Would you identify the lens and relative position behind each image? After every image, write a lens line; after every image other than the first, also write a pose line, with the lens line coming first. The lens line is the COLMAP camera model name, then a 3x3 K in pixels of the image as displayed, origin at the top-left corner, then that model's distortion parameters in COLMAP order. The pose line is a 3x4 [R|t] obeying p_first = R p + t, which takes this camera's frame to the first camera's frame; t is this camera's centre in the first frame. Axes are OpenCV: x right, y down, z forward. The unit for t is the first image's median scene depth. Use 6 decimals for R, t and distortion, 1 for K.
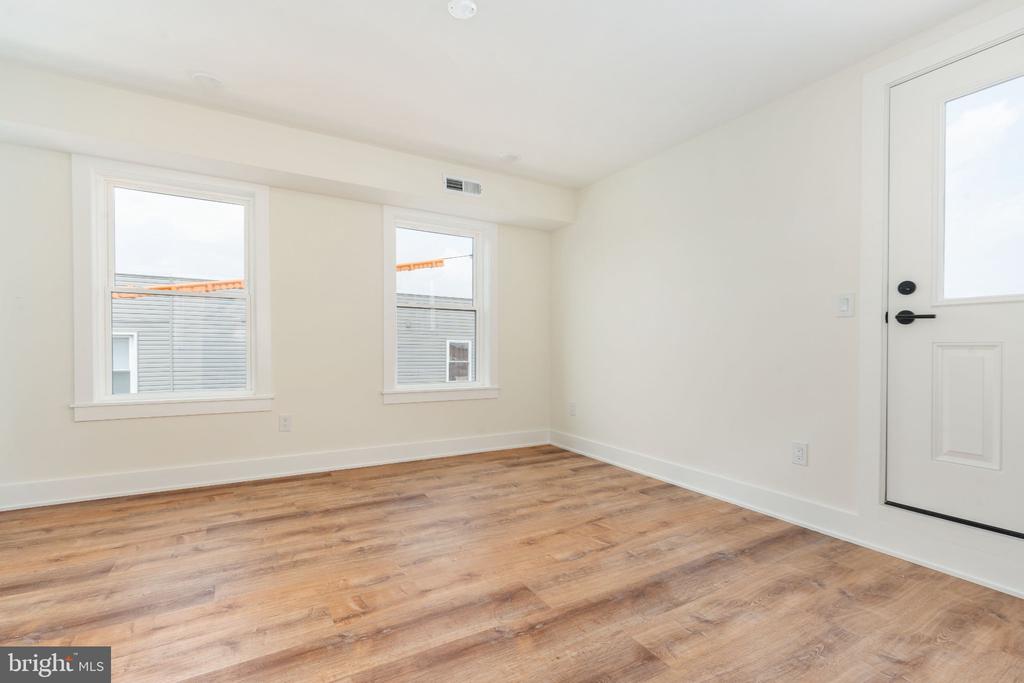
lens RADIAL K [[468.7, 0, 505.5], [0, 468.7, 348.2], [0, 0, 1]] dist [0.009006, -0.001286]
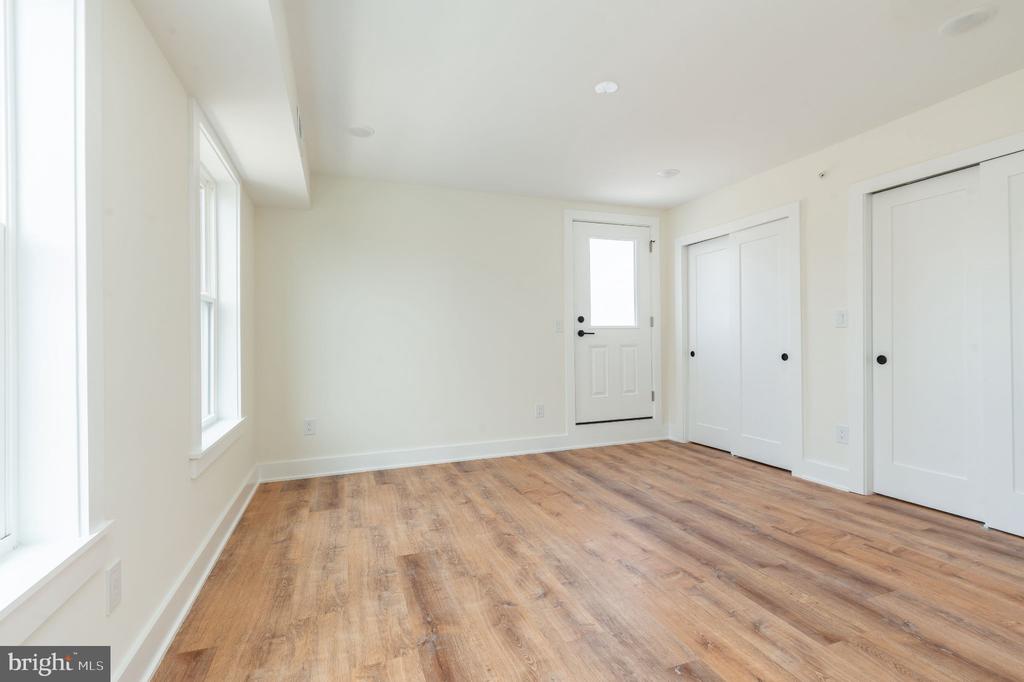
lens RADIAL K [[468.7, 0, 514.7], [0, 468.7, 338.8], [0, 0, 1]] dist [0.009006, -0.001286]
pose [[0.142960, -0.006968, 0.989704, -1.029871], [0.018681, 0.999816, 0.004341, -0.045261], [-0.989552, 0.017868, 0.143064, 0.810188]]
